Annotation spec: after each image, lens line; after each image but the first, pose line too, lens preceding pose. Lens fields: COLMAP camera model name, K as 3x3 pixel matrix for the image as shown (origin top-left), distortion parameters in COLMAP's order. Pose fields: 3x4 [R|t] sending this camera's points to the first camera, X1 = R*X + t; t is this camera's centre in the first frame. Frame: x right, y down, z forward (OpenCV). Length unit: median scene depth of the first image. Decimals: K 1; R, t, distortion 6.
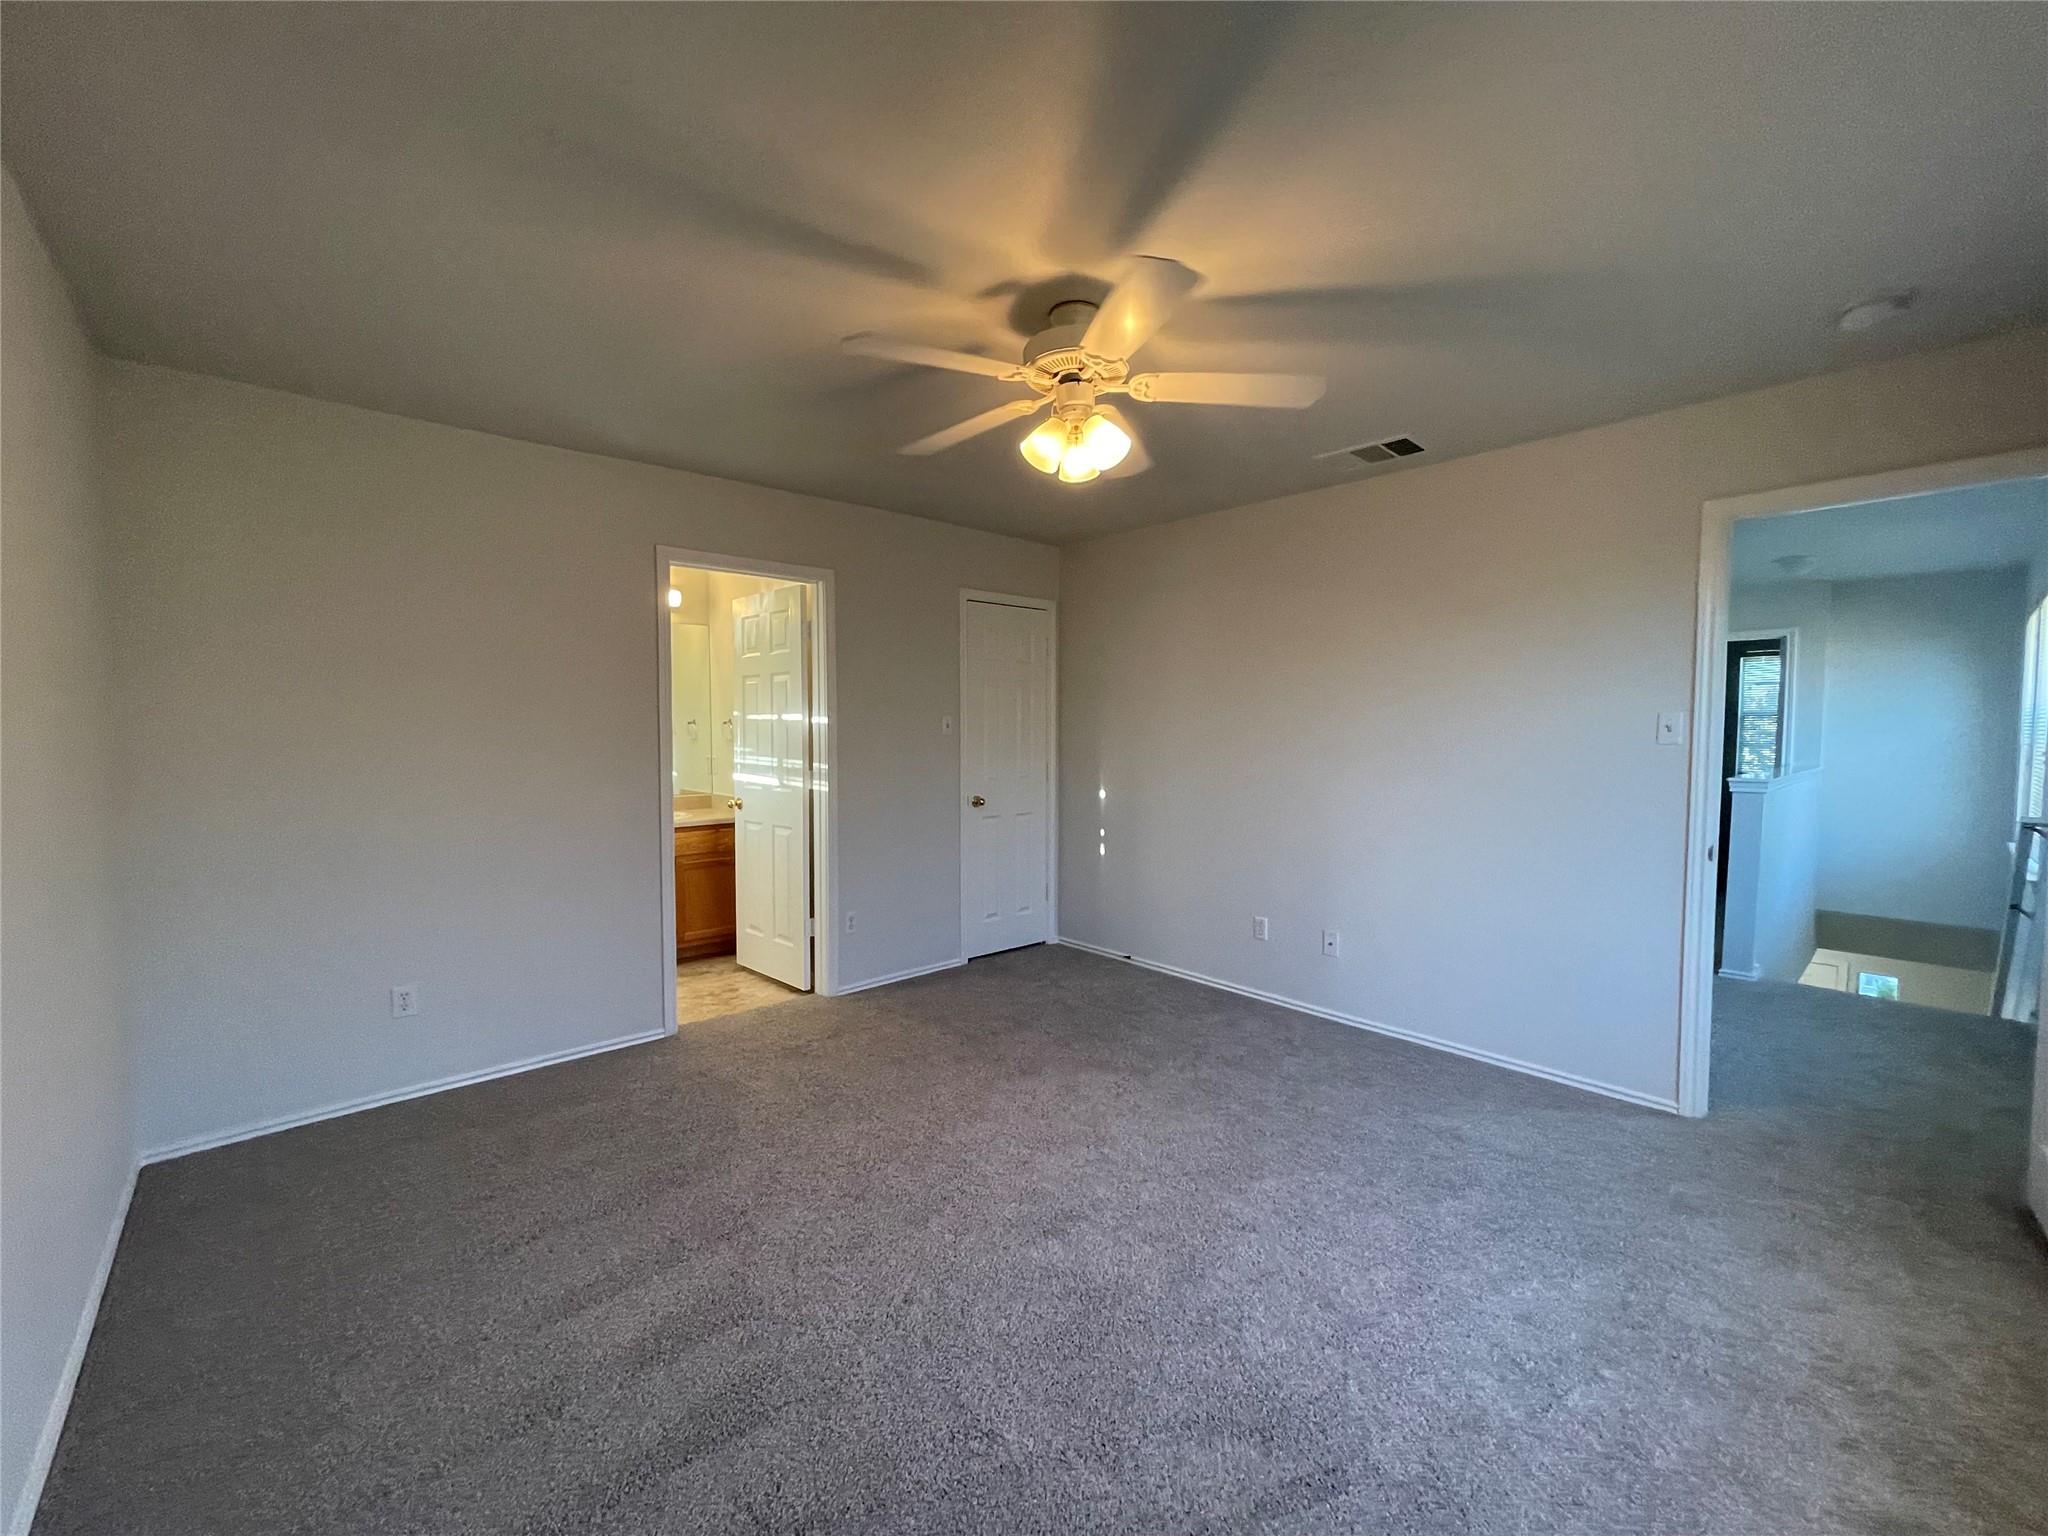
lens RADIAL K [[833.3, 0, 1024.0], [0, 833.3, 768.0], [0, 0, 1]] dist [-0.000980, 0.000039]
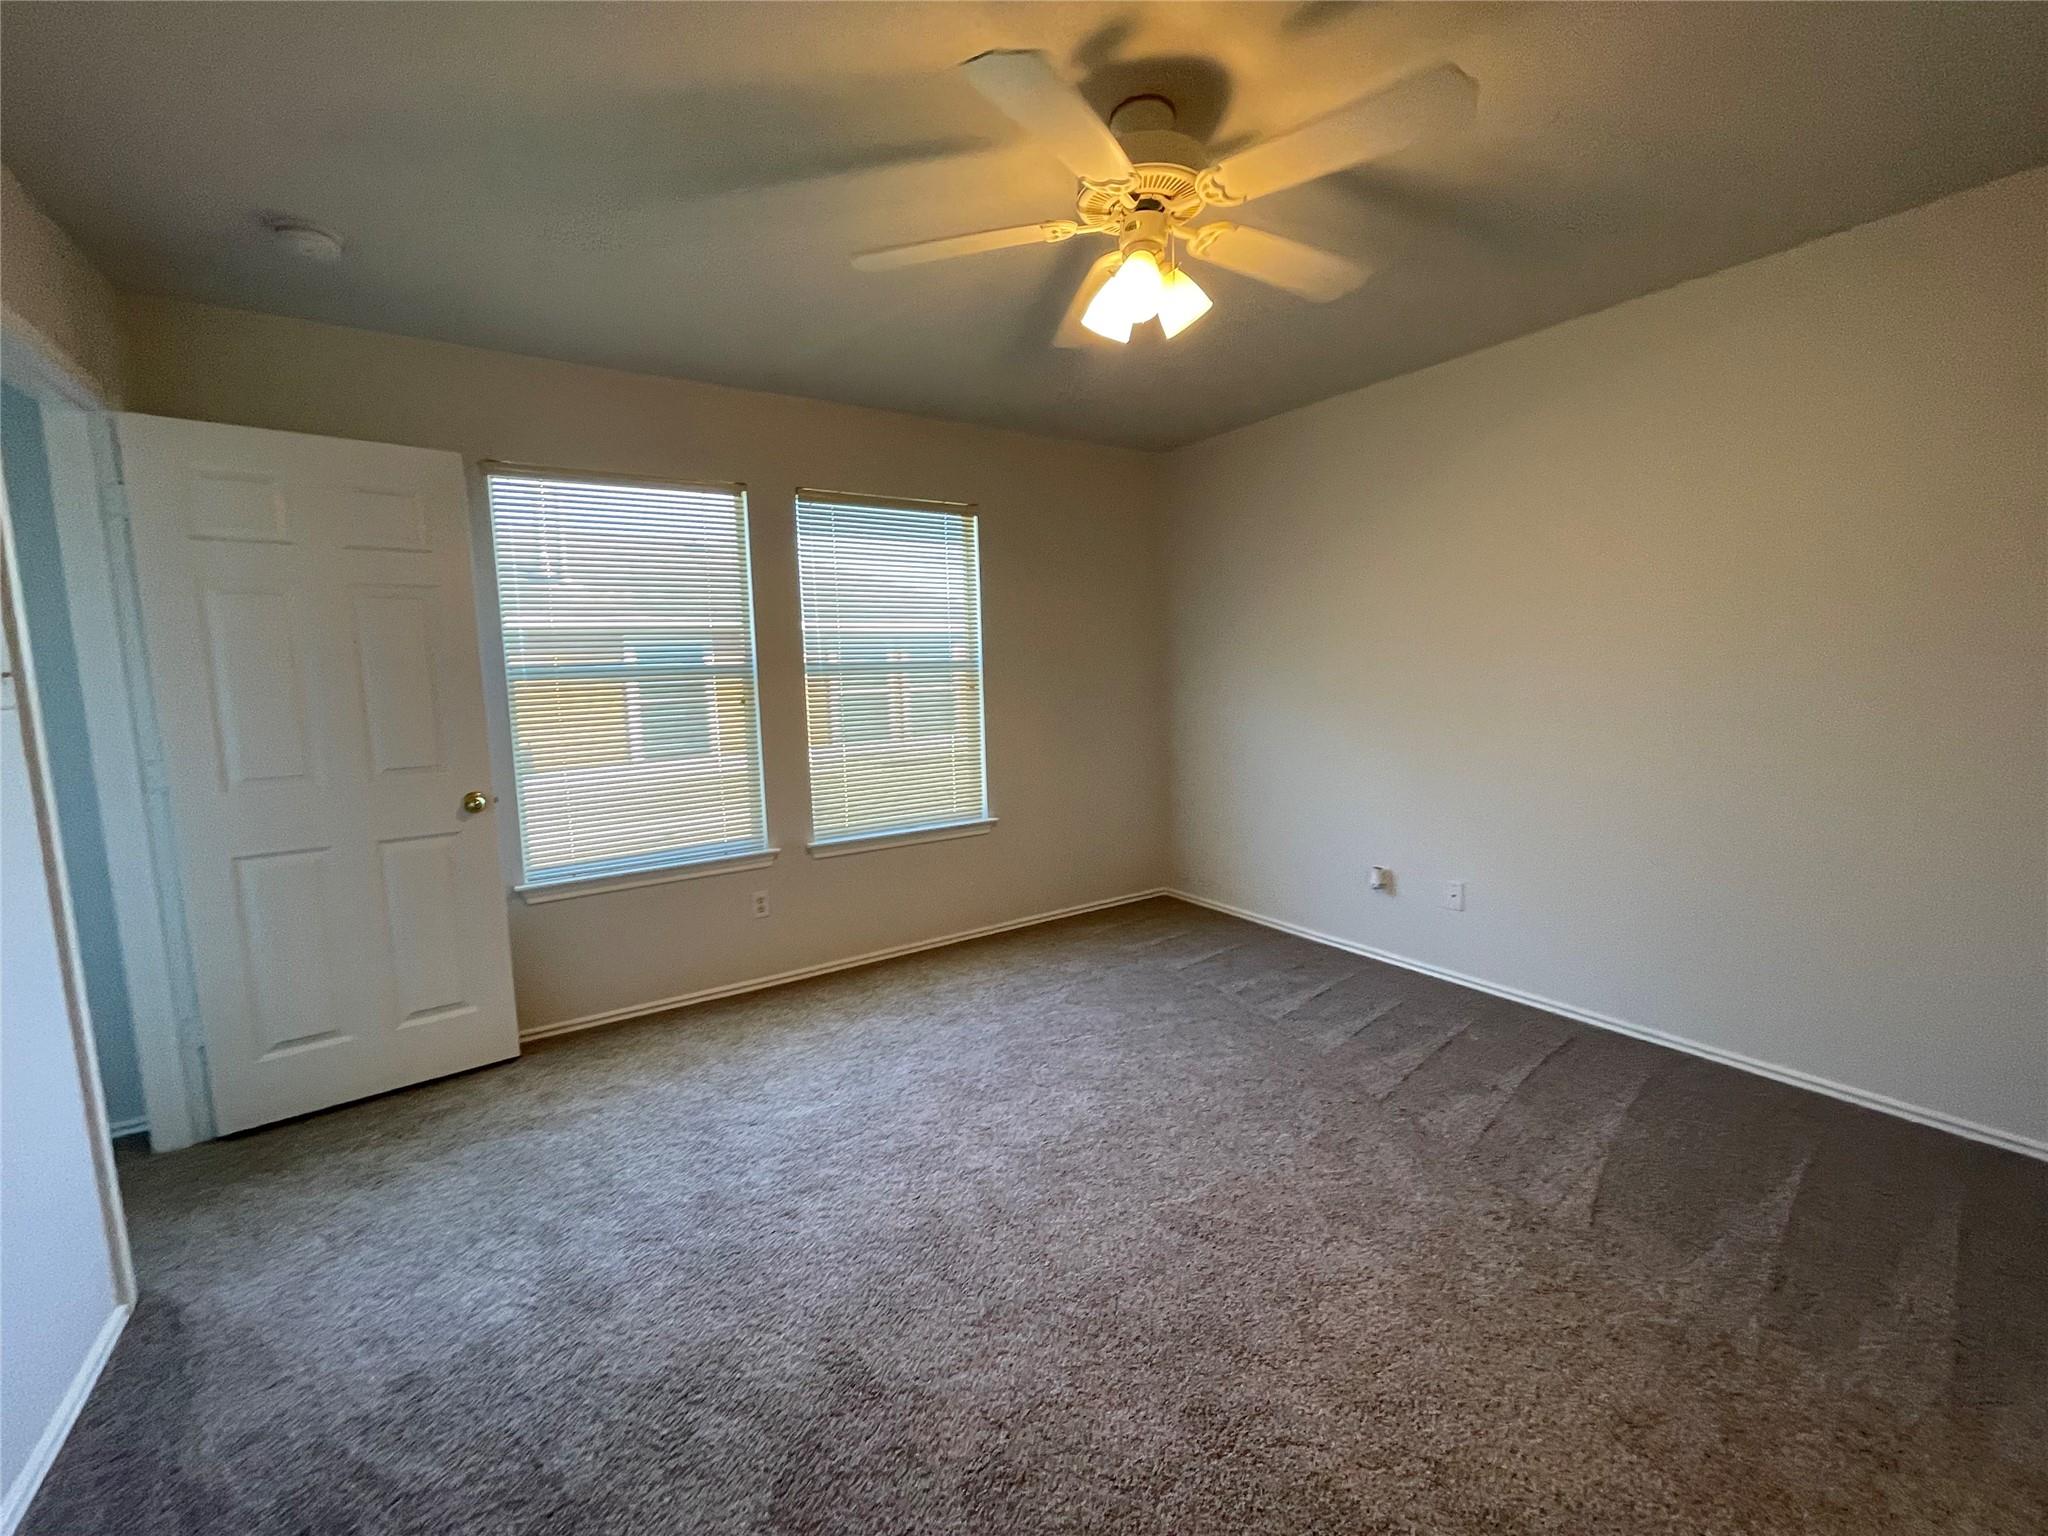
lens RADIAL K [[833.3, 0, 1024.0], [0, 833.3, 768.0], [0, 0, 1]] dist [-0.000980, 0.000039]
pose [[-0.989746, 0.010159, 0.142475, 0.032655], [0.033376, 0.986303, 0.161529, -0.038984], [-0.138882, 0.164628, -0.976529, 1.017424]]
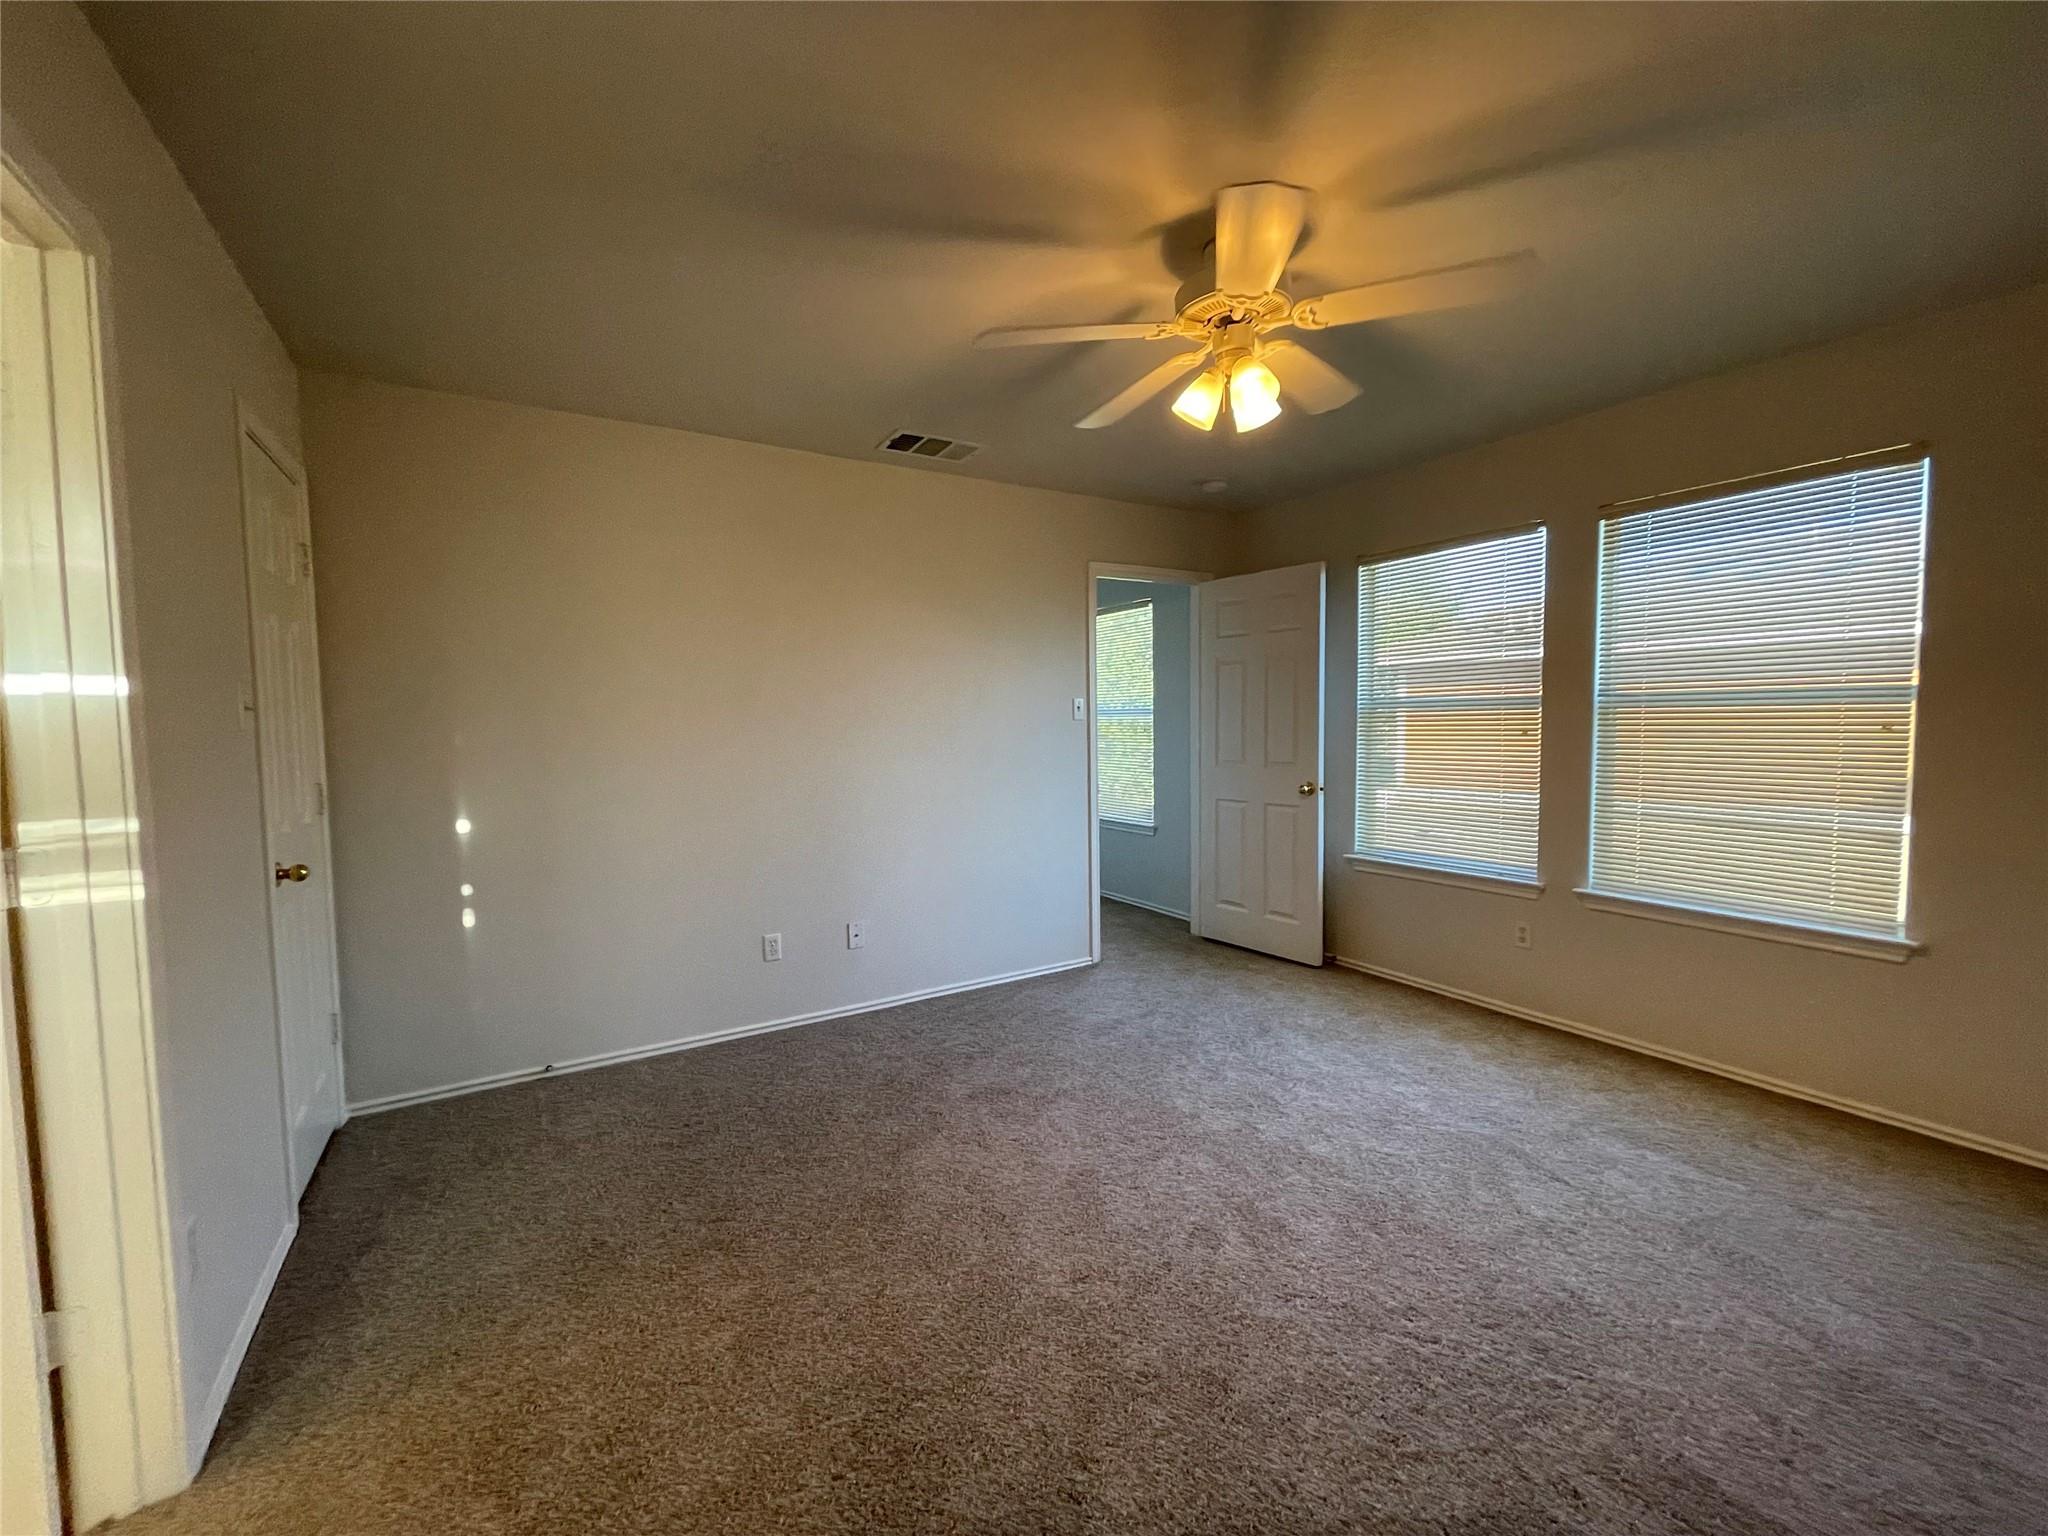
lens RADIAL K [[833.3, 0, 1024.0], [0, 833.3, 768.0], [0, 0, 1]] dist [-0.000980, 0.000039]
pose [[0.177952, -0.063143, 0.982011, -0.500750], [0.062453, 0.996652, 0.052767, -0.020416], [-0.982055, 0.051940, 0.181300, 0.585898]]
